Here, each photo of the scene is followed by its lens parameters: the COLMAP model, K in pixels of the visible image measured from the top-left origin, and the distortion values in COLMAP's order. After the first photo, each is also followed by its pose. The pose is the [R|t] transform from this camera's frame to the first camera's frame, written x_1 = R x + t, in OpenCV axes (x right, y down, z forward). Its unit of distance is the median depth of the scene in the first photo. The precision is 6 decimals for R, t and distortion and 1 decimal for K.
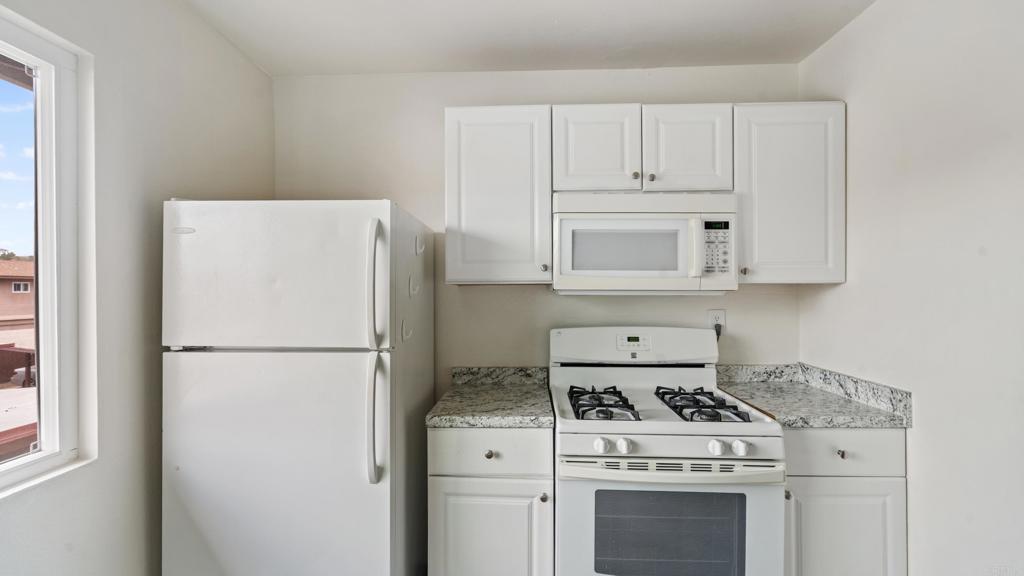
lens RADIAL K [[466.6, 0, 509.9], [0, 466.6, 292.0], [0, 0, 1]] dist [-0.005354, 0.004049]
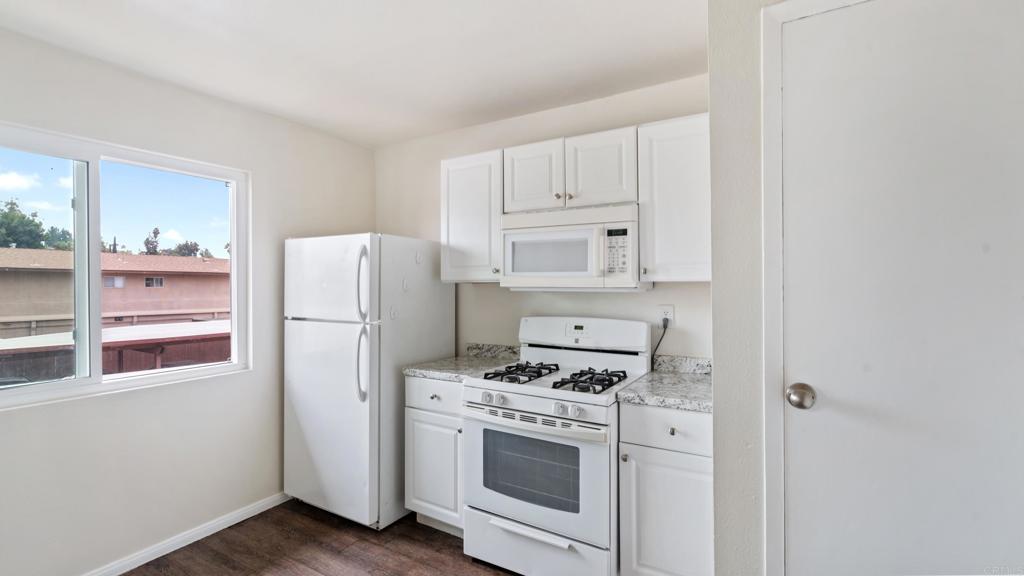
lens RADIAL K [[466.6, 0, 503.7], [0, 466.6, 288.4], [0, 0, 1]] dist [-0.005354, 0.004049]
pose [[0.872698, 0.004262, -0.488241, 0.909340], [-0.002578, 0.999988, 0.004120, -0.007287], [0.488253, -0.002337, 0.872699, -0.204620]]
